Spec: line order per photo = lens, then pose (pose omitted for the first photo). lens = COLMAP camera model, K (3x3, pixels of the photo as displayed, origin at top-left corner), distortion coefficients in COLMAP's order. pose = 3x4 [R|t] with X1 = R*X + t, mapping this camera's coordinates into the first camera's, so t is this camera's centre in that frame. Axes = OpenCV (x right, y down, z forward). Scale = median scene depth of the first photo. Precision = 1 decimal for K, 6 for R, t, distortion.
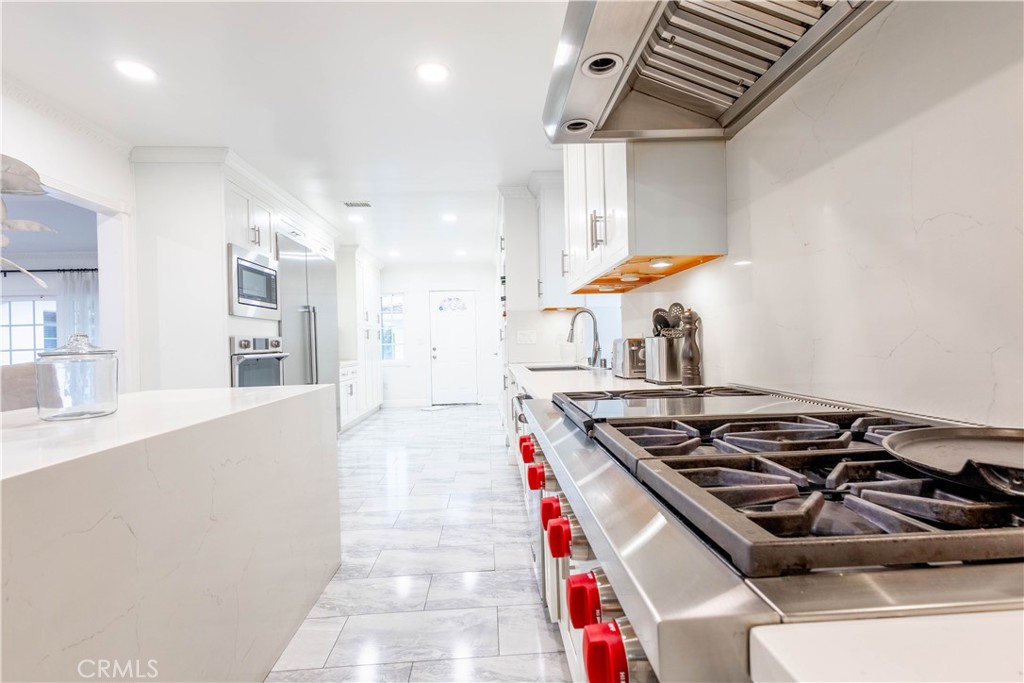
lens RADIAL K [[473.9, 0, 511.7], [0, 473.9, 340.1], [0, 0, 1]] dist [0.004342, -0.000182]
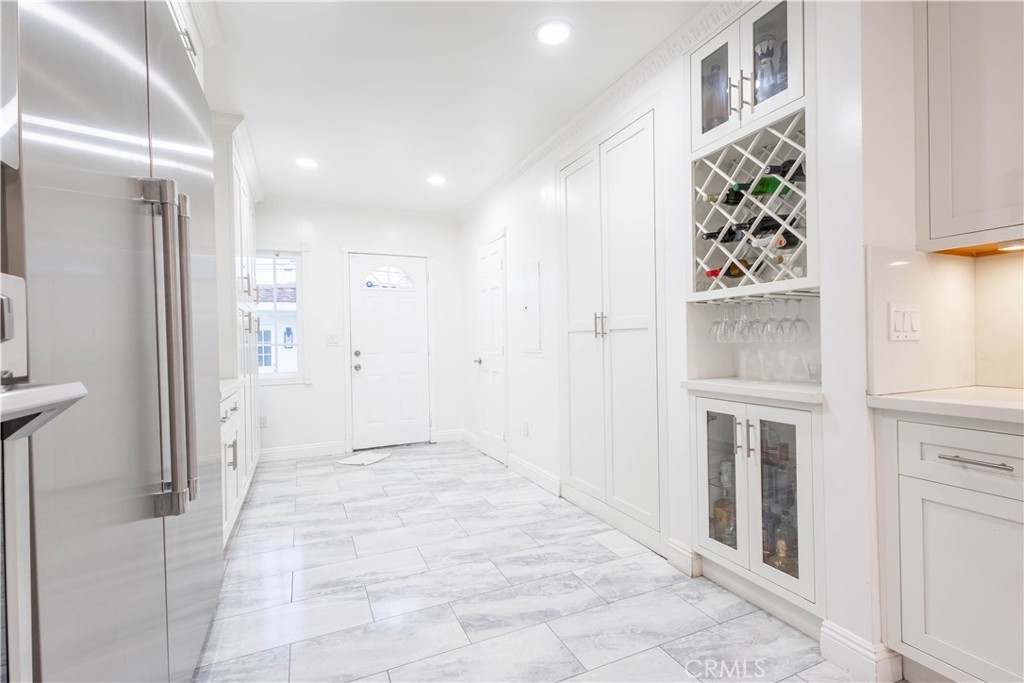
lens RADIAL K [[473.9, 0, 513.5], [0, 473.9, 340.3], [0, 0, 1]] dist [0.004342, -0.000182]
pose [[0.933392, 0.004345, 0.358832, -0.192888], [-0.002232, 0.999978, -0.006304, 0.006288], [-0.358851, 0.005083, 0.933381, 0.393865]]
